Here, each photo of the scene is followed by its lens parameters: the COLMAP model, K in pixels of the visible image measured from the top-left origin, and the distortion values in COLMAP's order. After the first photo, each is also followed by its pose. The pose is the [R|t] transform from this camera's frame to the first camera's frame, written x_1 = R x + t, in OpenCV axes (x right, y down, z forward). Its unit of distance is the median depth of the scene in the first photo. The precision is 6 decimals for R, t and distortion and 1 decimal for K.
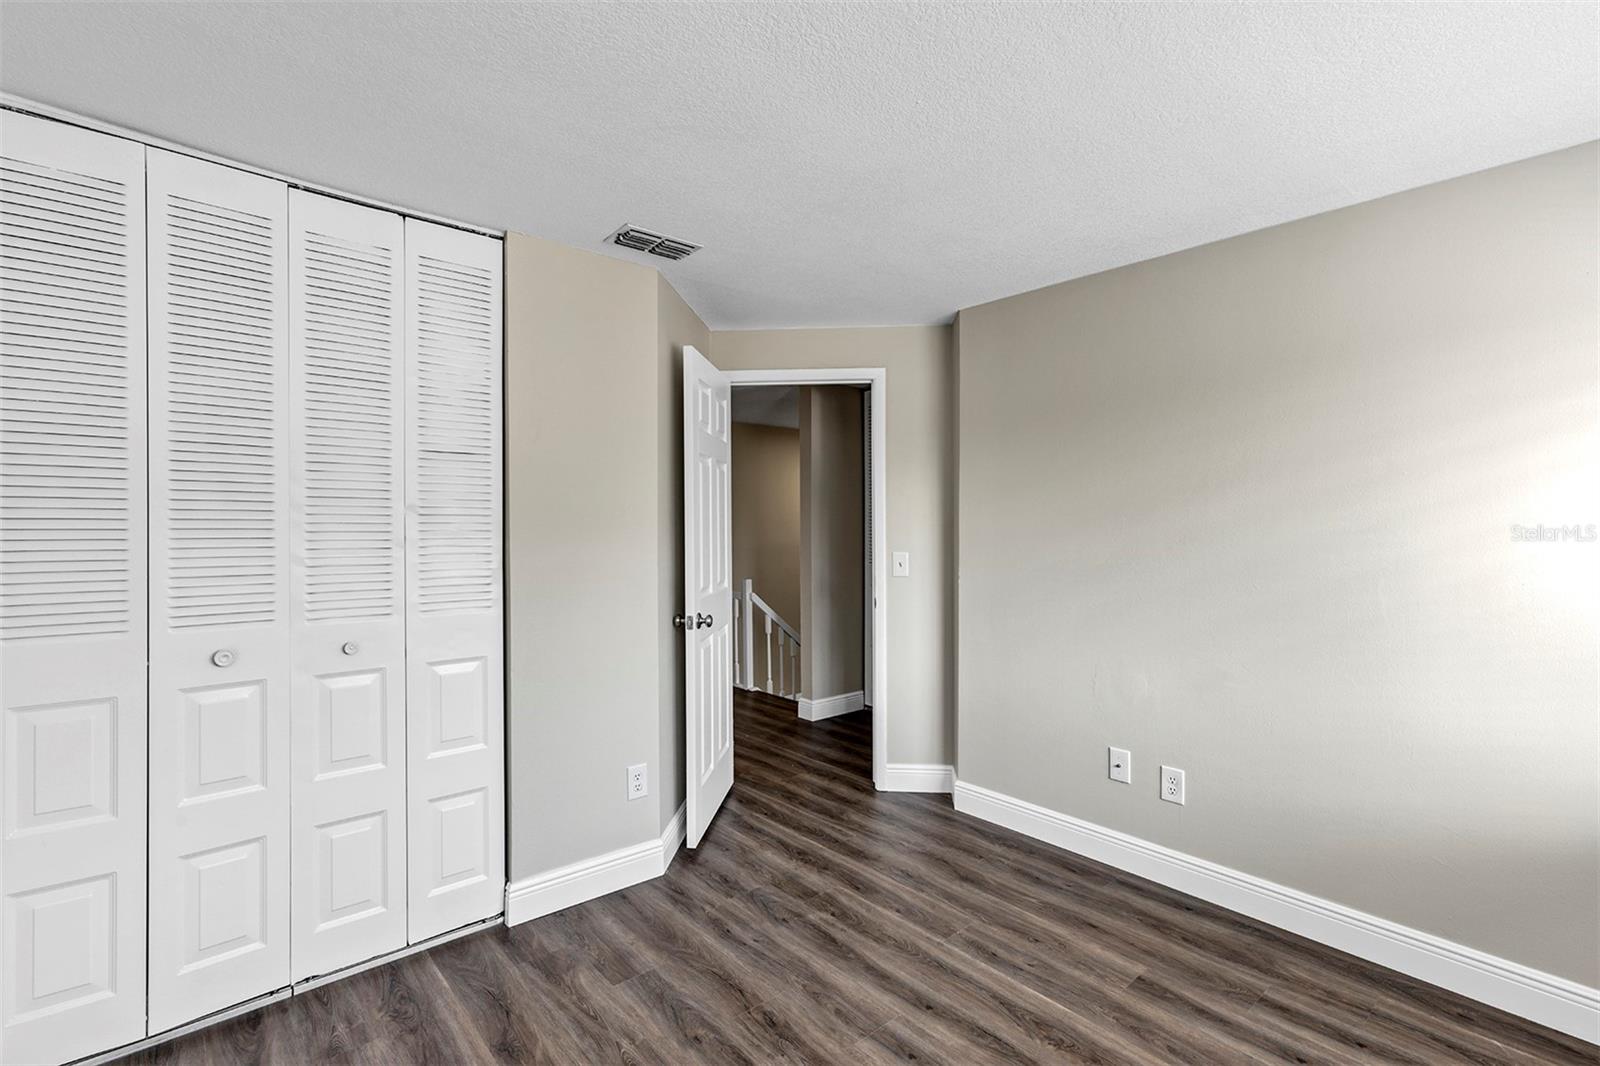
lens RADIAL K [[732.4, 0, 792.7], [0, 732.4, 526.9], [0, 0, 1]] dist [0.009426, -0.000152]
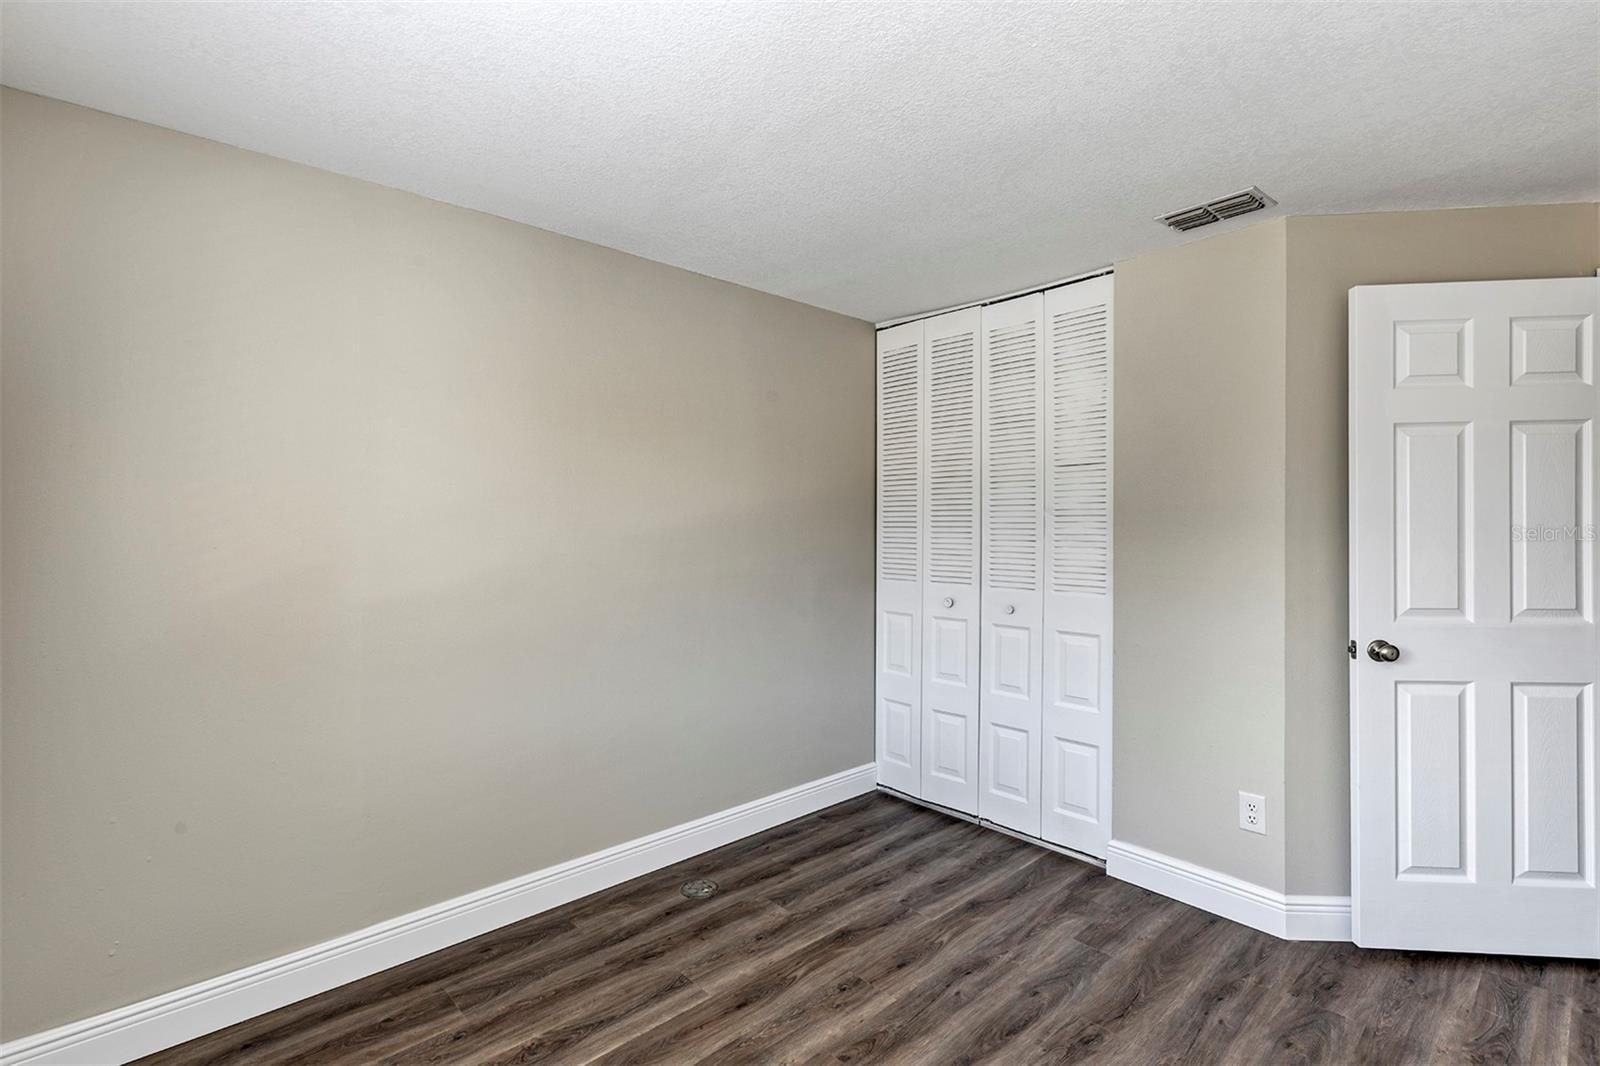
lens RADIAL K [[732.4, 0, 792.7], [0, 732.4, 526.9], [0, 0, 1]] dist [0.009426, -0.000152]
pose [[0.036529, 0.001163, -0.999332, 0.779646], [0.003854, 0.999992, 0.001305, -0.000237], [0.999325, -0.003899, 0.036524, 0.495772]]
